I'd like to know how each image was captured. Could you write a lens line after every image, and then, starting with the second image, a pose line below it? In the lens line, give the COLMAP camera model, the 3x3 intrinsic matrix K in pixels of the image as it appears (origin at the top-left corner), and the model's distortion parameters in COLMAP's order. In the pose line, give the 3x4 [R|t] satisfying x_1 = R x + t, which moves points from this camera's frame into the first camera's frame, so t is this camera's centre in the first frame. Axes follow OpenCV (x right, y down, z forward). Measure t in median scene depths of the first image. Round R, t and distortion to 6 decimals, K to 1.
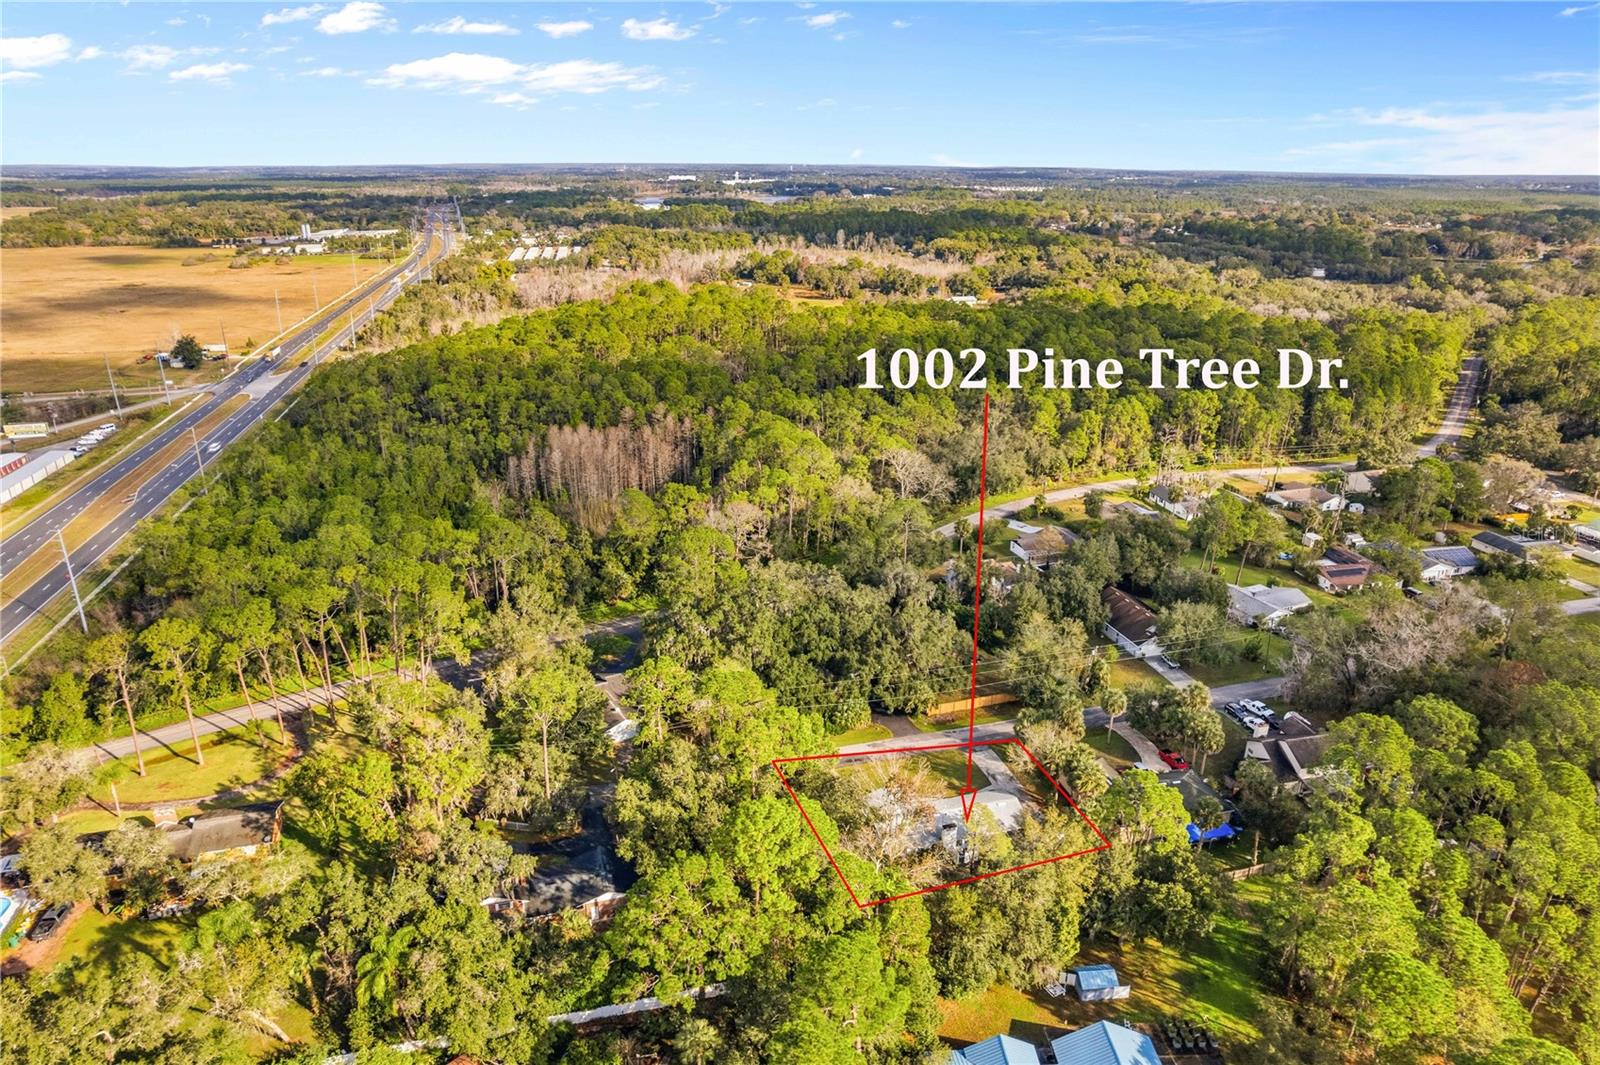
lens RADIAL K [[1023.4, 0, 795.4], [0, 1023.4, 541.8], [0, 0, 1]] dist [-0.084617, 0.073704]
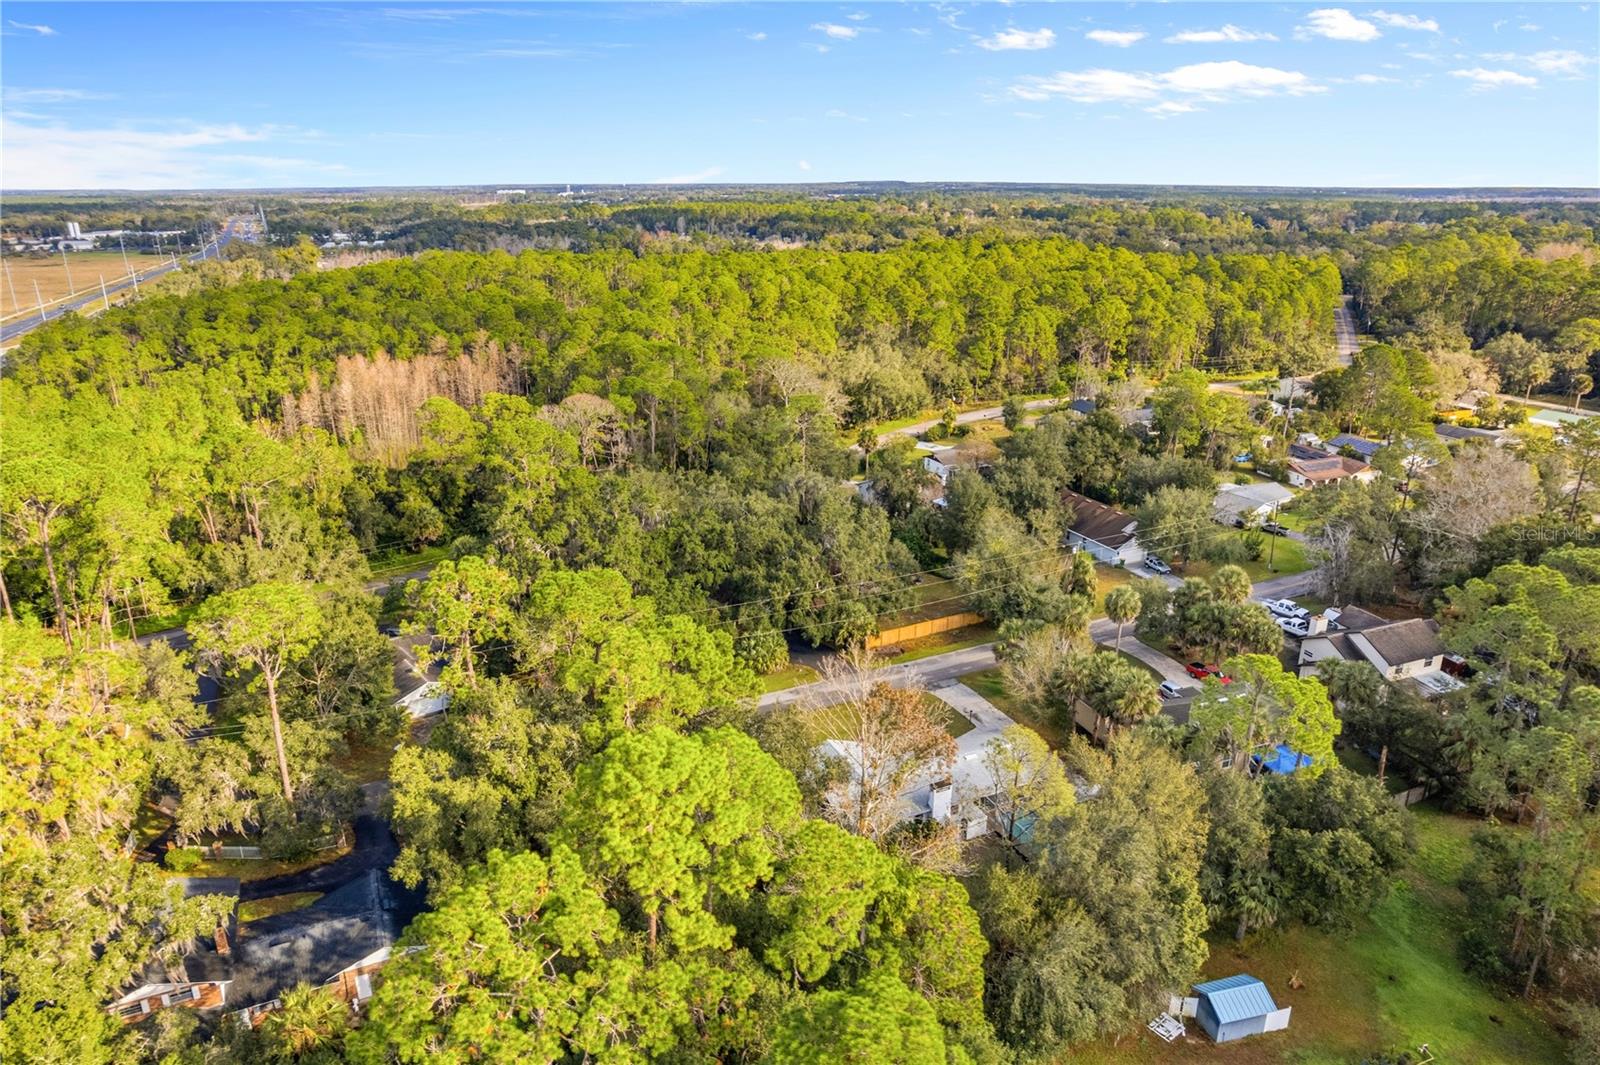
lens RADIAL K [[1023.4, 0, 795.4], [0, 1023.4, 541.8], [0, 0, 1]] dist [-0.084617, 0.073704]
pose [[0.987980, -0.059767, 0.142563, -0.017453], [0.062409, 0.997951, -0.014124, 0.104511], [-0.141427, 0.022852, 0.989685, 0.298851]]
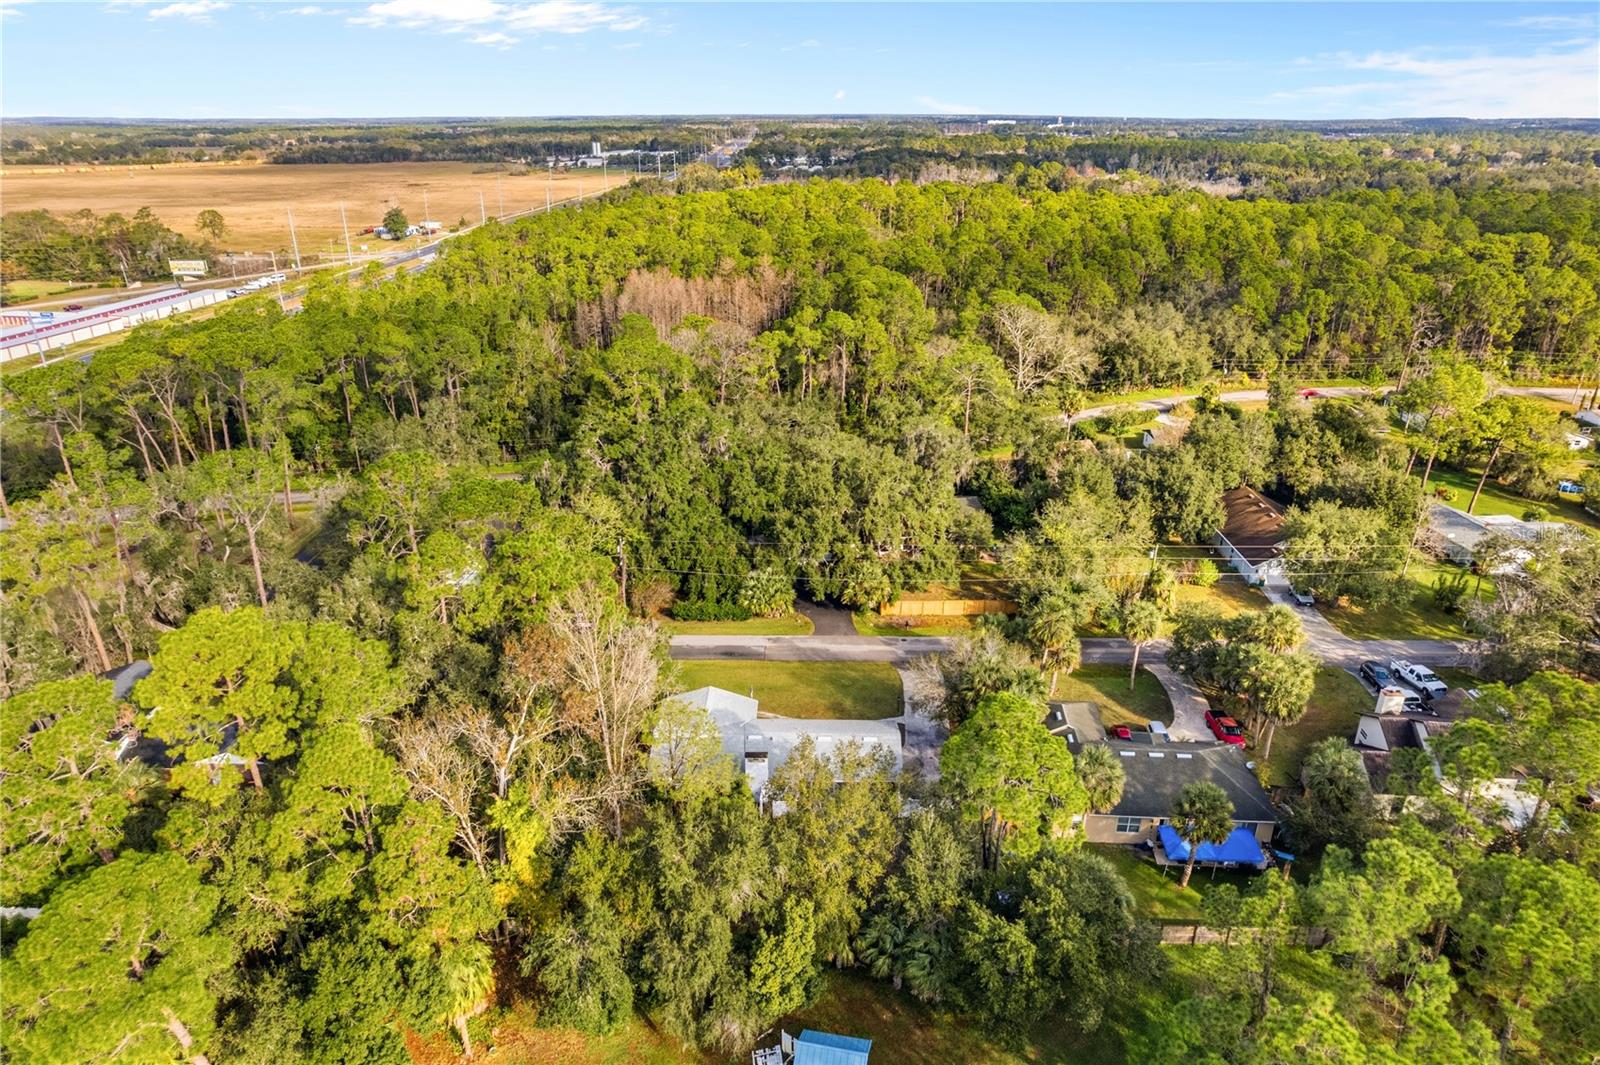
lens RADIAL K [[1023.4, 0, 795.4], [0, 1023.4, 541.8], [0, 0, 1]] dist [-0.084617, 0.073704]
pose [[0.953972, 0.112463, -0.278011, 0.267373], [-0.101258, 0.993372, 0.054388, 0.092660], [0.282285, -0.023734, 0.959037, 0.334344]]
